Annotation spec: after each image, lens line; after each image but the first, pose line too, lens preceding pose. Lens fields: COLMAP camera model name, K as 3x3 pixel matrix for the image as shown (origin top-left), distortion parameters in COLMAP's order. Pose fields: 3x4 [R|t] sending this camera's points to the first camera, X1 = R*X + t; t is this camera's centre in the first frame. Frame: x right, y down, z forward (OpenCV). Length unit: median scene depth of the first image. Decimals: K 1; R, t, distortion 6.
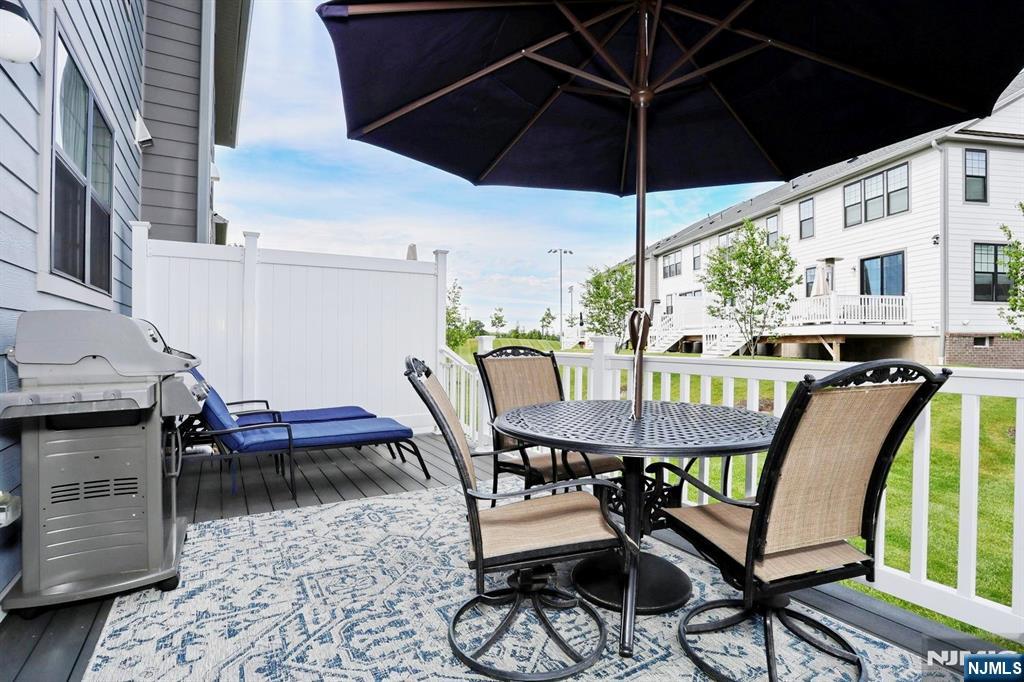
lens RADIAL K [[496.3, 0, 508.3], [0, 496.3, 340.4], [0, 0, 1]] dist [-0.067798, 0.025554]
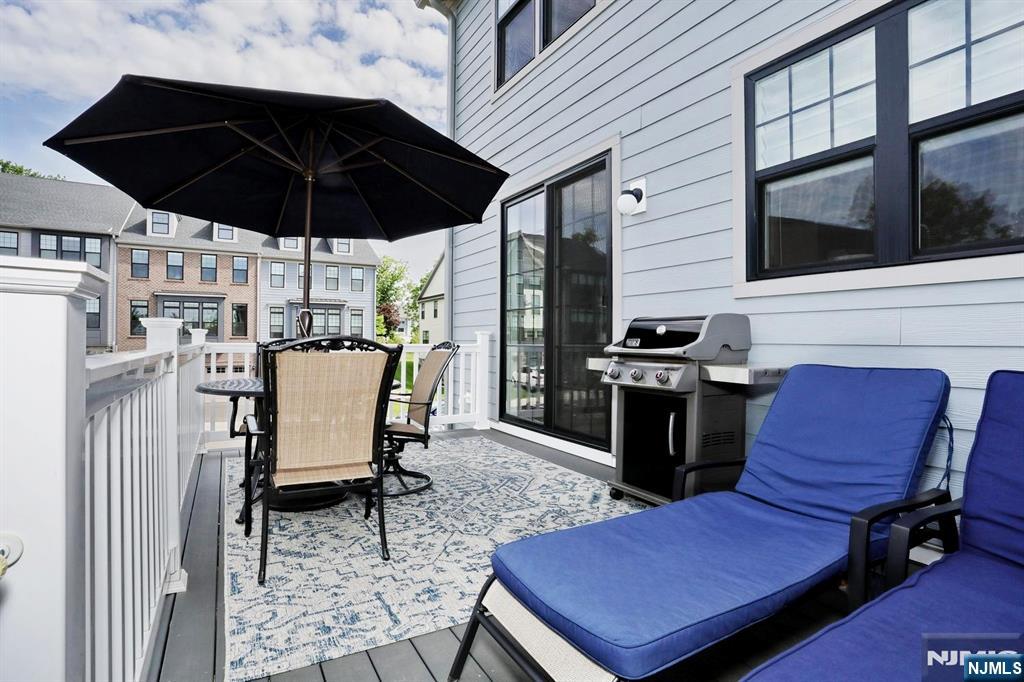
lens RADIAL K [[496.3, 0, 508.3], [0, 496.3, 340.4], [0, 0, 1]] dist [-0.067798, 0.025554]
pose [[-0.999838, -0.012138, 0.013273, -0.382551], [-0.012163, 0.999924, -0.001811, 0.026945], [-0.013250, -0.001972, -0.999910, 2.549346]]
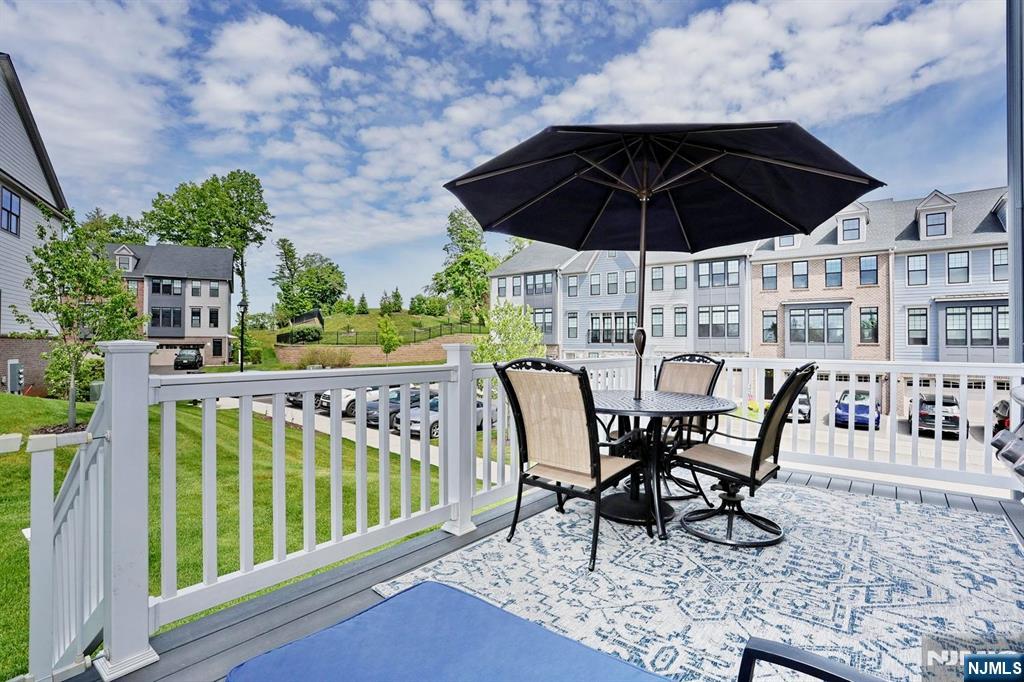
lens RADIAL K [[496.3, 0, 508.3], [0, 496.3, 340.4], [0, 0, 1]] dist [-0.067798, 0.025554]
pose [[-0.350575, -0.002894, 0.936530, -1.063449], [-0.007594, 0.999971, 0.000247, -0.020089], [-0.936504, -0.007025, -0.350587, 1.973327]]
